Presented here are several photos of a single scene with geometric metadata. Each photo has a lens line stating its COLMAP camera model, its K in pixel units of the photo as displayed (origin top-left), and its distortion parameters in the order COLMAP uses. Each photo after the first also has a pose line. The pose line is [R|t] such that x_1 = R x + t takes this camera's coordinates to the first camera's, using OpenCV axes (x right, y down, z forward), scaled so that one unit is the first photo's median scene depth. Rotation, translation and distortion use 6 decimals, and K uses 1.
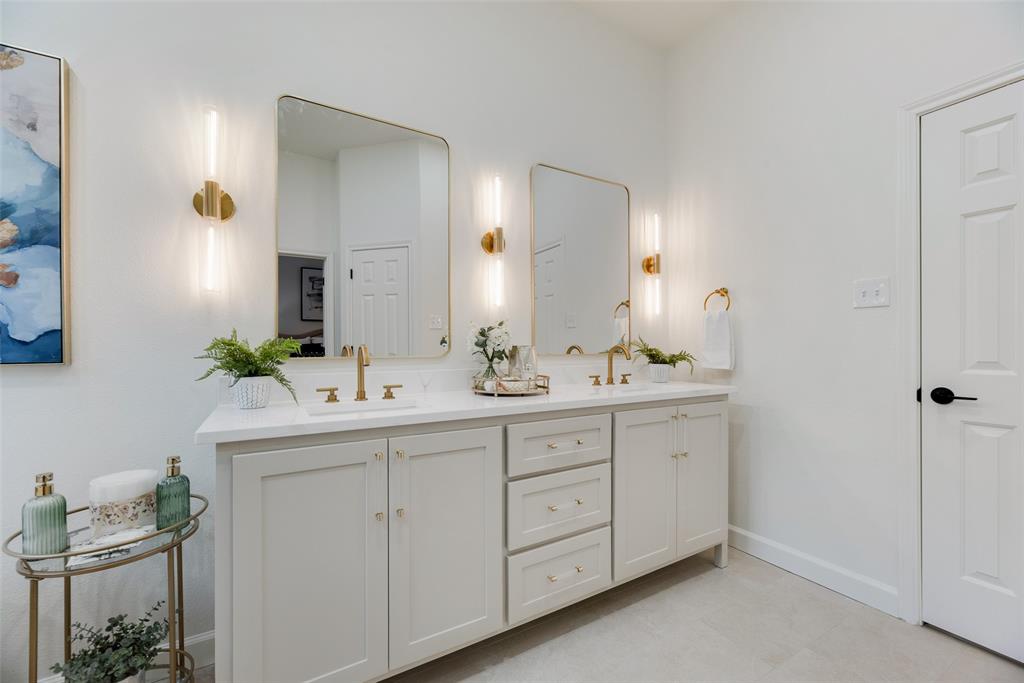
lens RADIAL K [[409.0, 0, 508.0], [0, 409.0, 348.5], [0, 0, 1]] dist [0.000973, -0.000019]
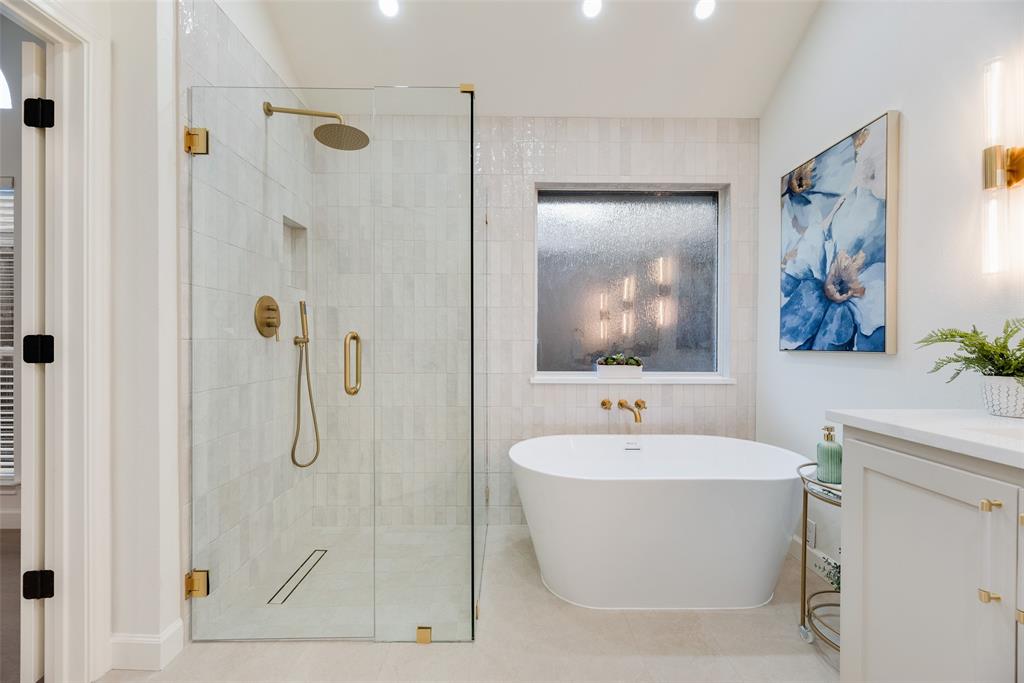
lens RADIAL K [[409.0, 0, 510.9], [0, 409.0, 342.3], [0, 0, 1]] dist [0.000973, -0.000019]
pose [[-0.494016, 0.003435, -0.869446, 0.597610], [-0.001179, 0.999989, 0.004621, 0.000333], [0.869452, 0.003308, -0.494006, 0.620834]]
